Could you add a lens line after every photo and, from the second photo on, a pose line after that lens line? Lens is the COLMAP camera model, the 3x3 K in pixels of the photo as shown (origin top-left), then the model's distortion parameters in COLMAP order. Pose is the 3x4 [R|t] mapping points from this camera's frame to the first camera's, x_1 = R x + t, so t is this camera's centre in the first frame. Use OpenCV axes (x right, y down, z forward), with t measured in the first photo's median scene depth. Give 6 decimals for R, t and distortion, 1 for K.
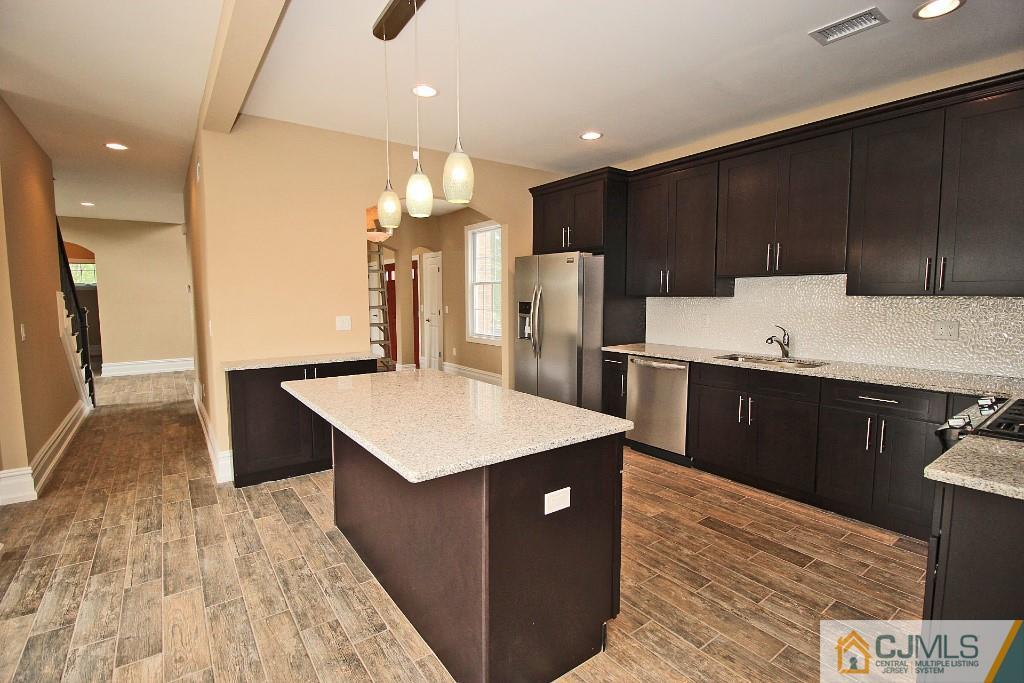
lens RADIAL K [[479.2, 0, 512.0], [0, 479.2, 341.5], [0, 0, 1]] dist [-0.006203, -0.000943]
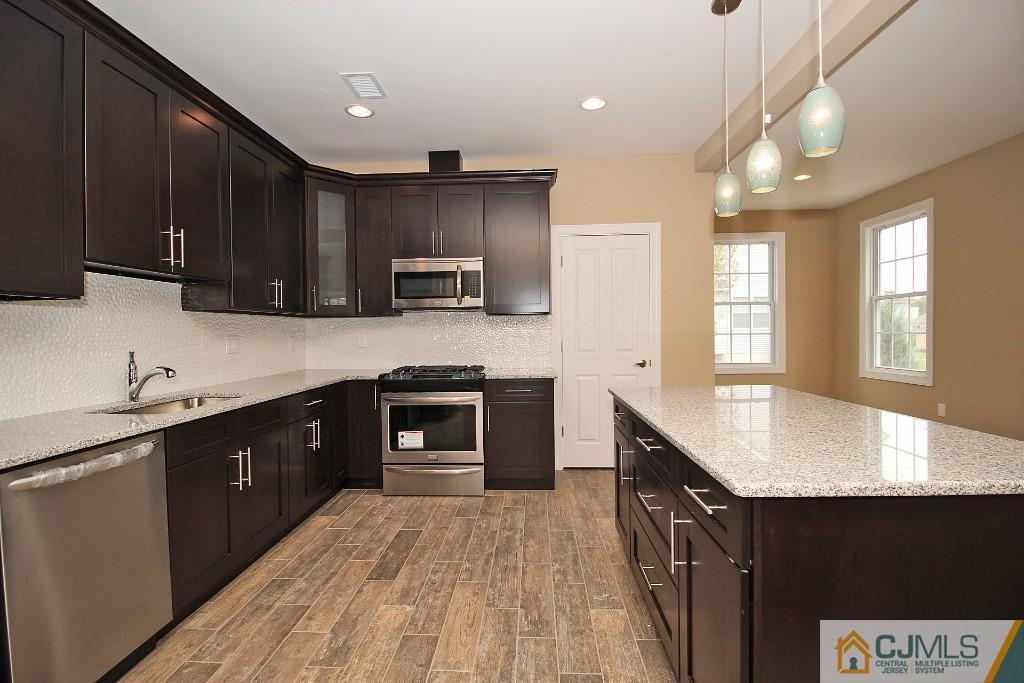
lens RADIAL K [[479.2, 0, 512.0], [0, 479.2, 341.5], [0, 0, 1]] dist [-0.006203, -0.000943]
pose [[-0.777968, -0.000129, 0.628304, -0.290898], [0.072893, 0.993229, 0.090459, -0.085645], [-0.624061, 0.116173, -0.772691, 1.509169]]
